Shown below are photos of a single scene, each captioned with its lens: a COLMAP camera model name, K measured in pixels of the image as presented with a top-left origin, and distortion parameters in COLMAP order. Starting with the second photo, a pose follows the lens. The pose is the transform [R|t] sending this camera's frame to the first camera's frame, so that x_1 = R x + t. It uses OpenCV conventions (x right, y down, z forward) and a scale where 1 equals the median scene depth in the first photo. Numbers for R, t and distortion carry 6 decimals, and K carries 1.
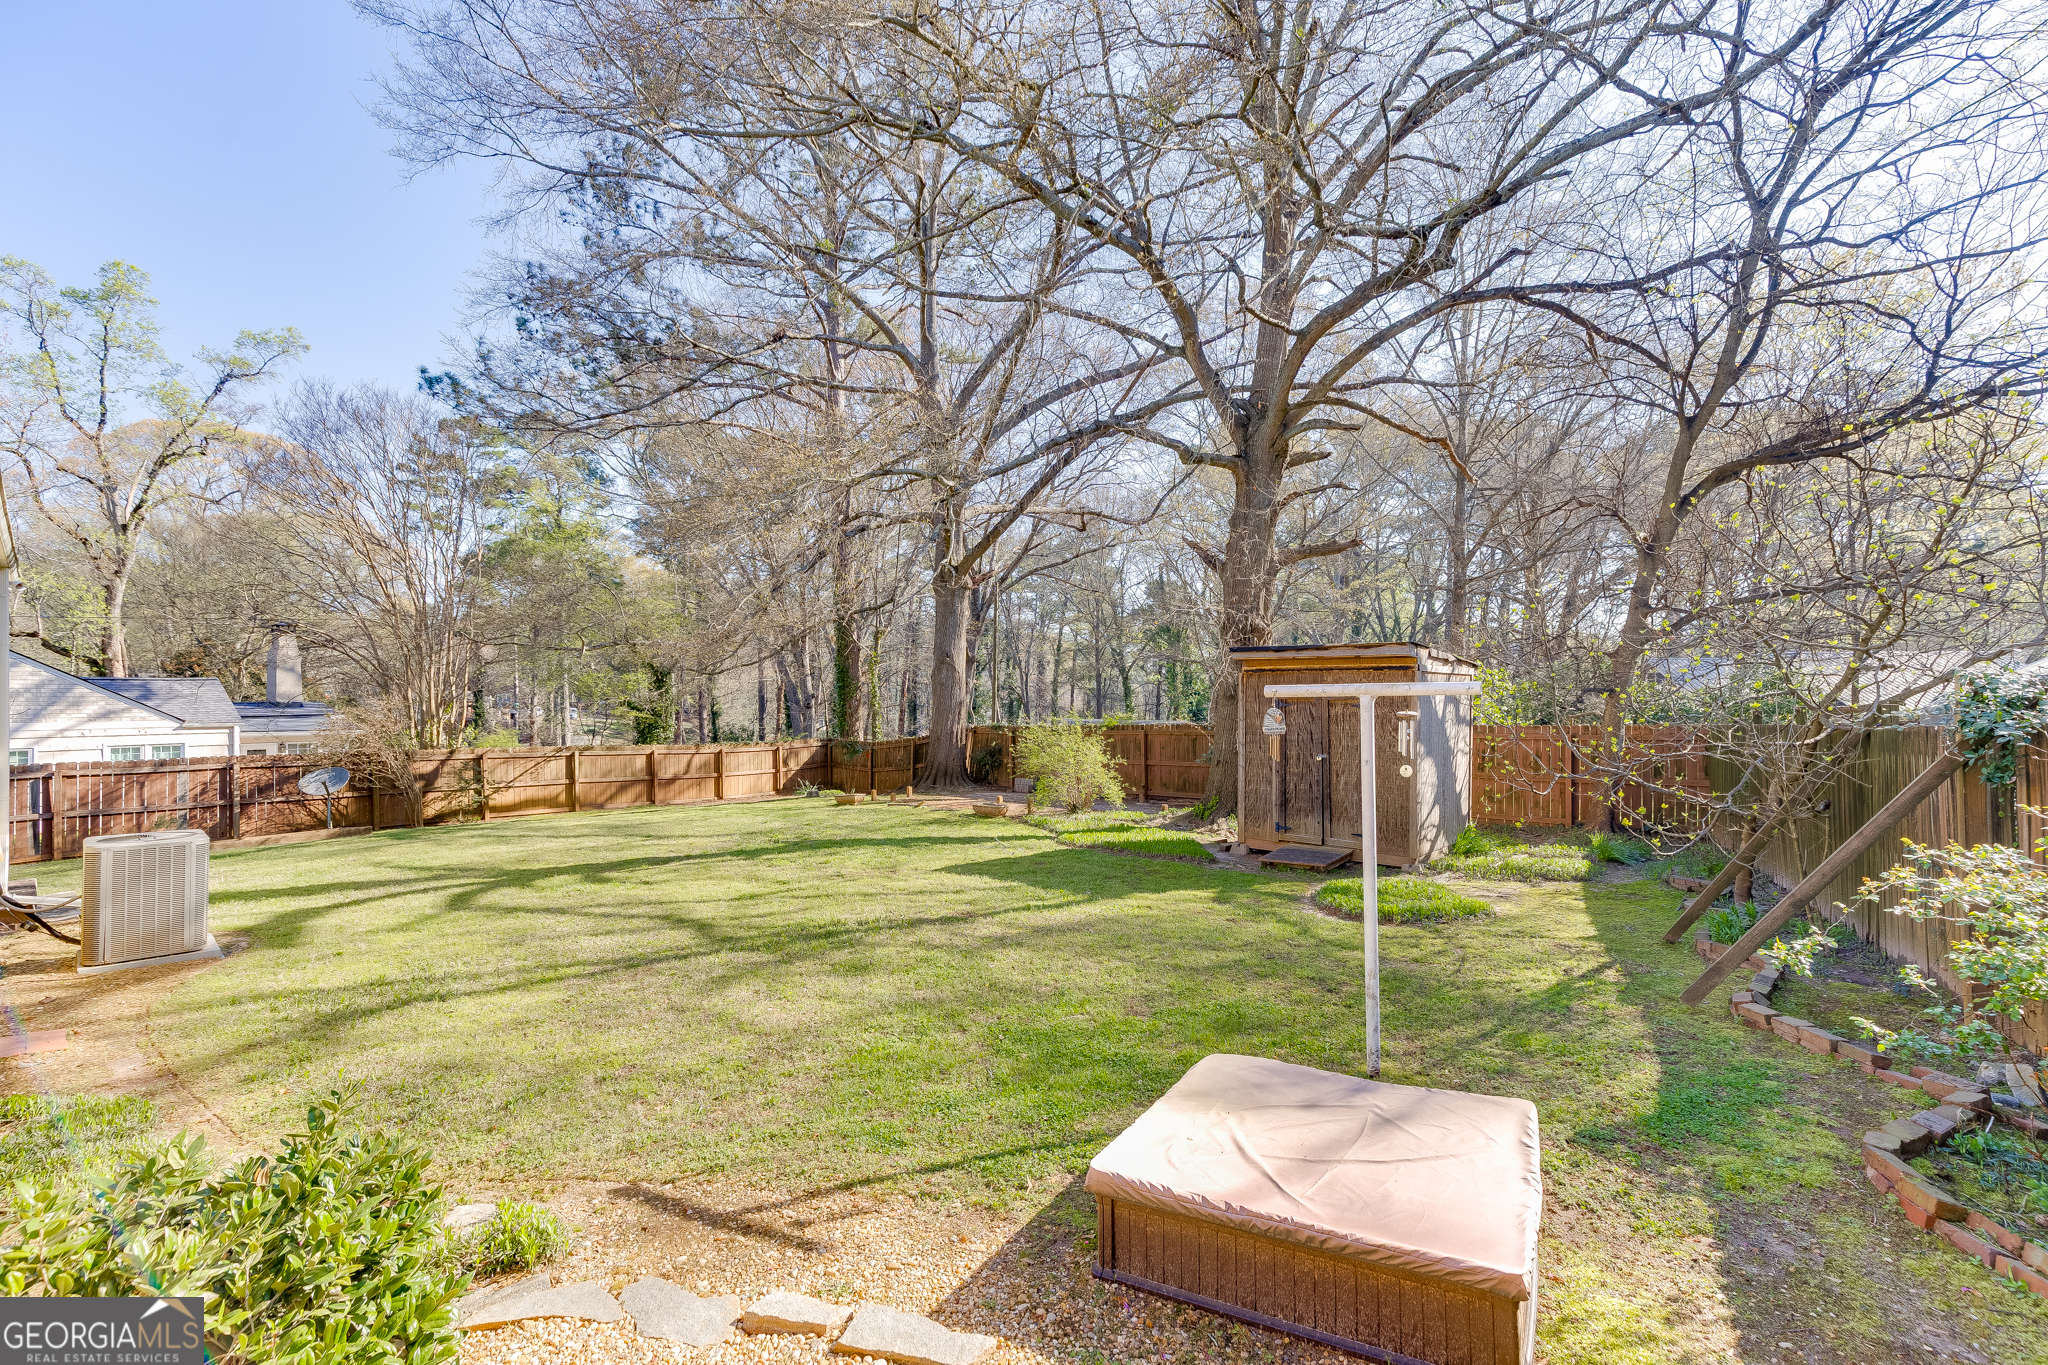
lens RADIAL K [[915.6, 0, 1020.9], [0, 915.6, 682.0], [0, 0, 1]] dist [0.012081, -0.003311]
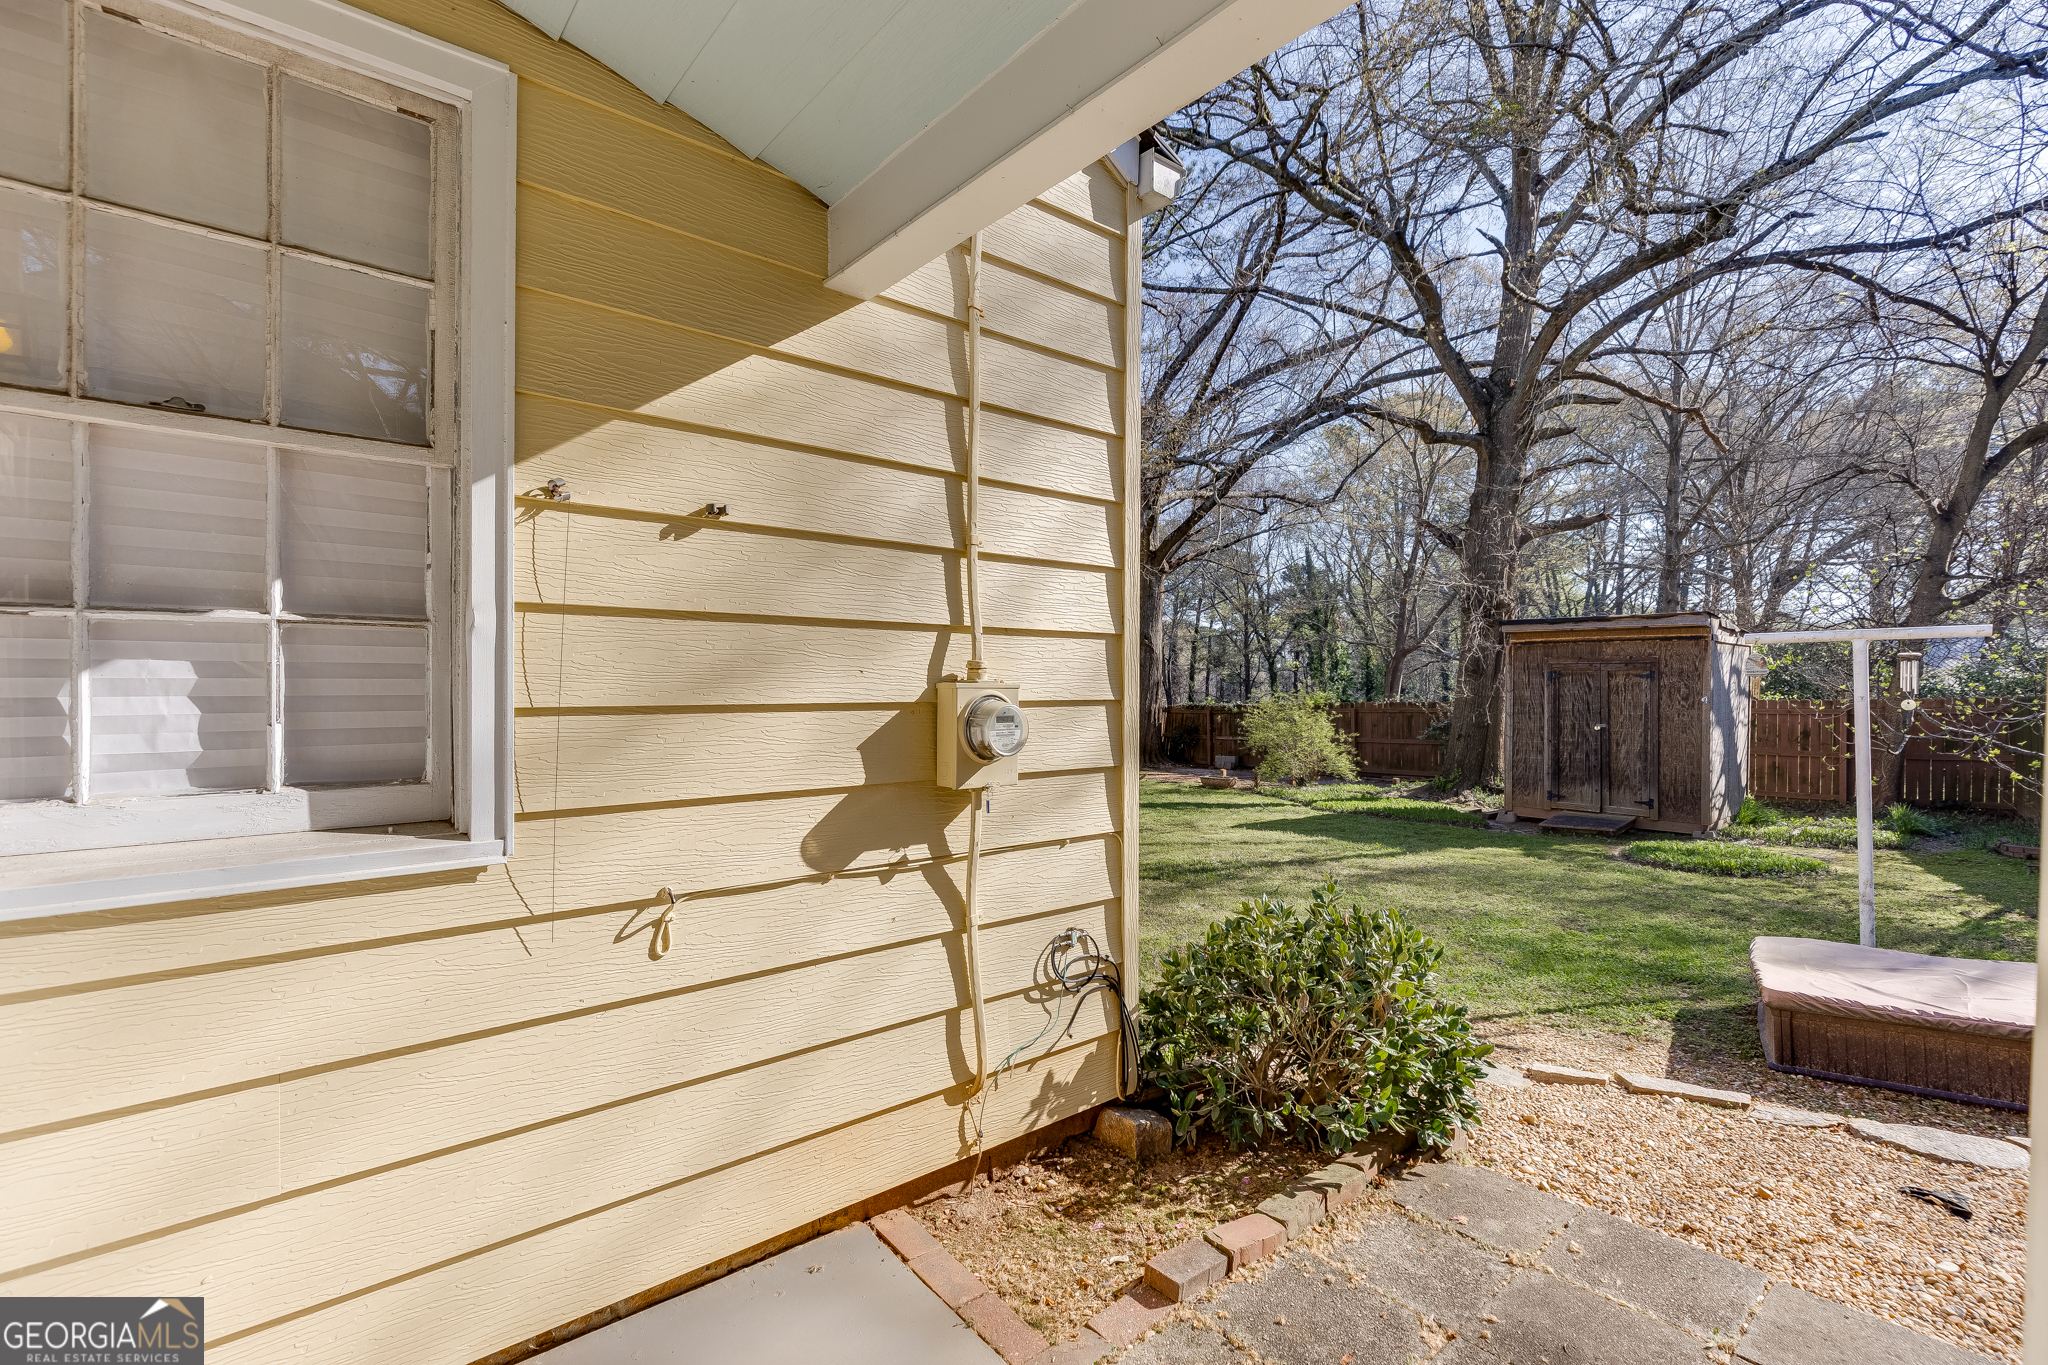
lens RADIAL K [[915.6, 0, 1026.8], [0, 915.6, 682.9], [0, 0, 1]] dist [0.012081, -0.003311]
pose [[0.992888, -0.001501, -0.119041, -0.152753], [0.003046, 0.999913, 0.012801, 0.015138], [0.119011, -0.013073, 0.992807, -0.076517]]
